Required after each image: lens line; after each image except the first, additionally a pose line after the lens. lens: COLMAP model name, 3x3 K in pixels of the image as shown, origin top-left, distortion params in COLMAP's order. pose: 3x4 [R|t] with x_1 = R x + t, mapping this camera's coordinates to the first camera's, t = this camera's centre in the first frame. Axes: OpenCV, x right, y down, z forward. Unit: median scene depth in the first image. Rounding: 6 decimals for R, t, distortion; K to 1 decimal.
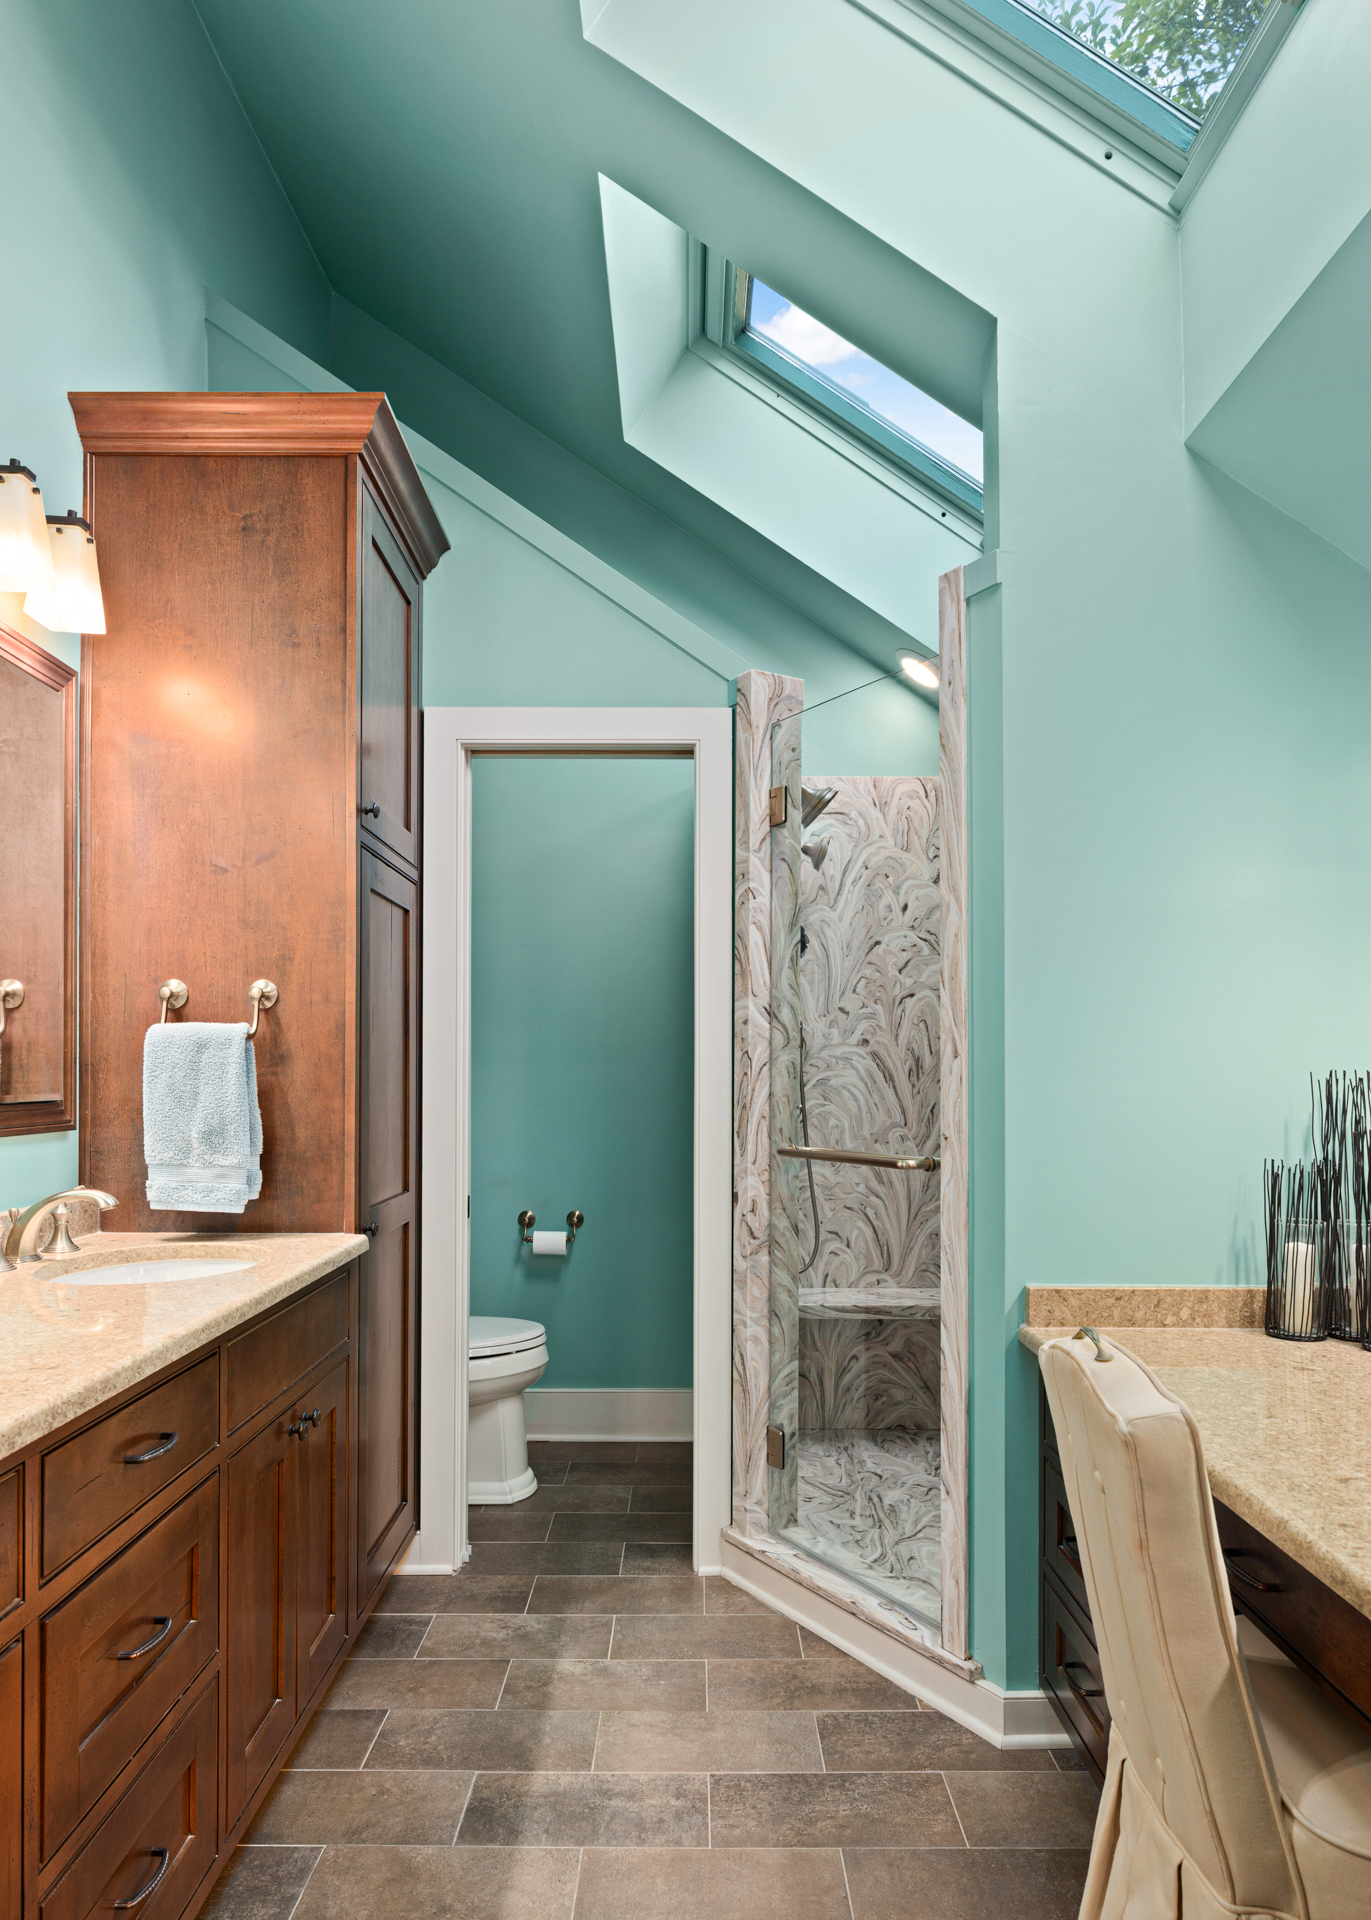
lens RADIAL K [[1325.5, 0, 685.5], [0, 1325.5, 960.0], [0, 0, 1]] dist [0.004399, -0.004574]
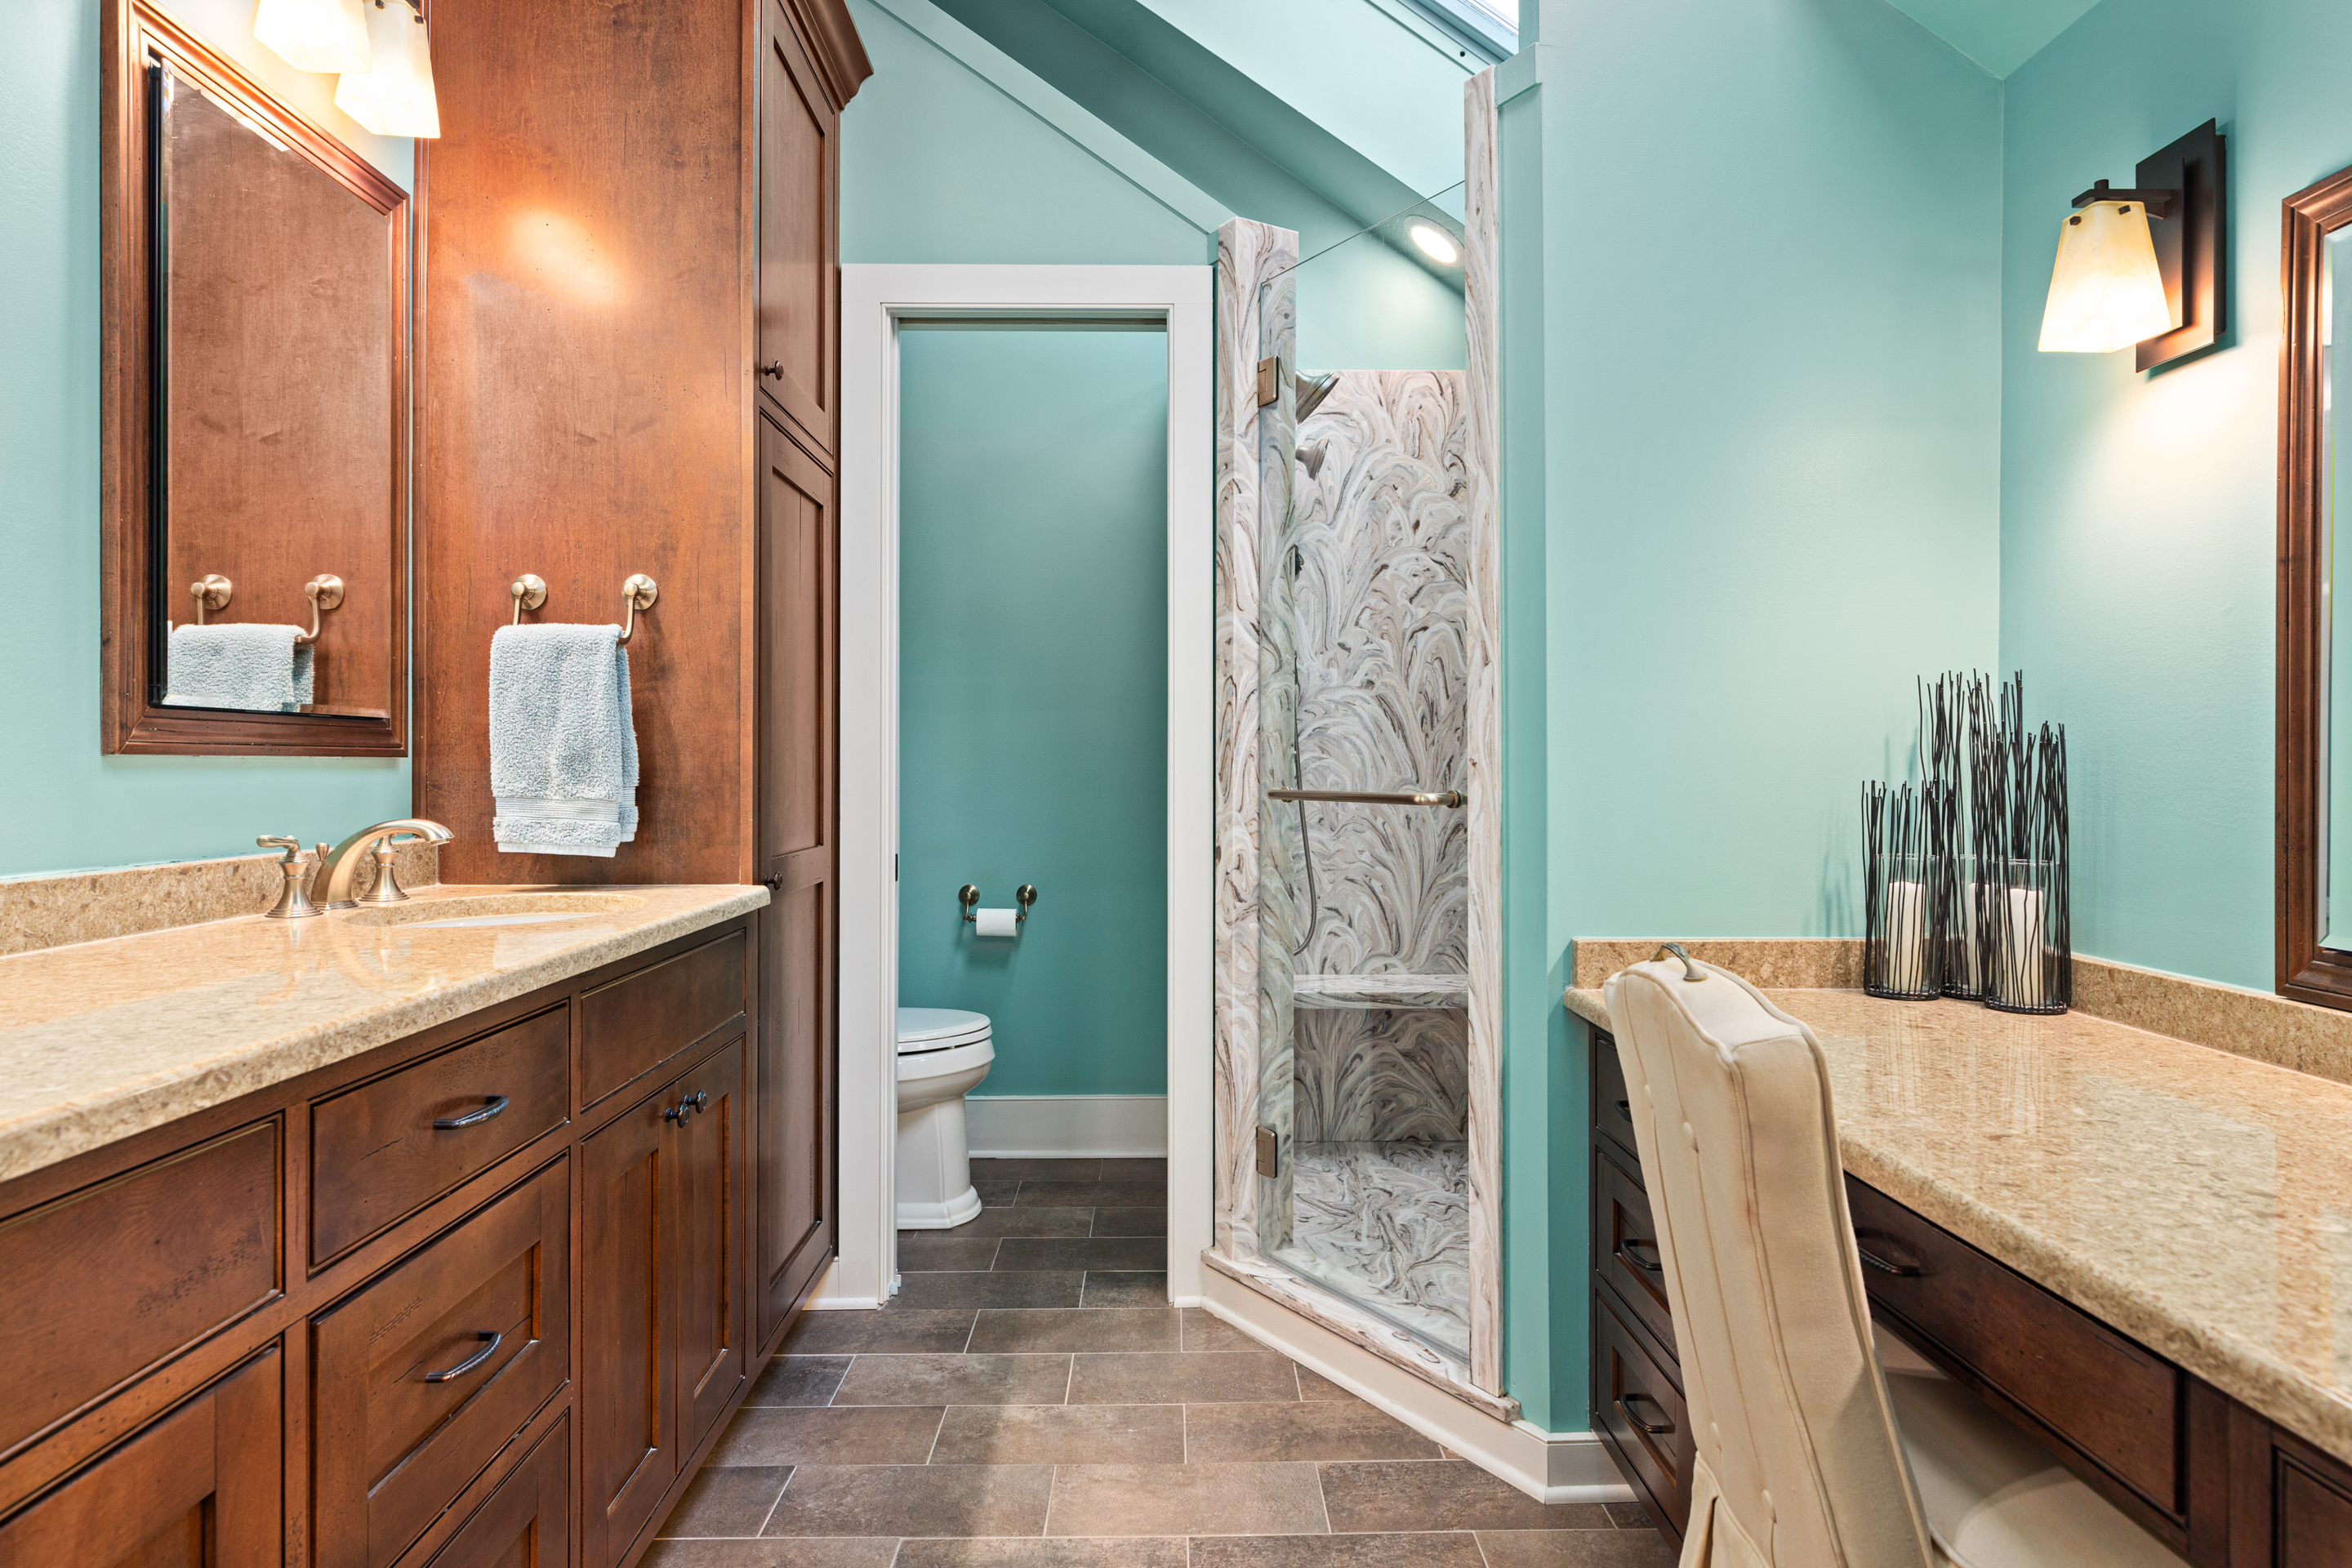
lens RADIAL K [[1358.7, 0, 1180.0], [0, 1358.7, 767.8], [0, 0, 1]] dist [0.002137, -0.002057]
pose [[0.999861, -0.002108, 0.016545, -0.000027], [0.002118, 0.999998, -0.000608, 0.136164], [-0.016544, 0.000643, 0.999863, 0.159387]]
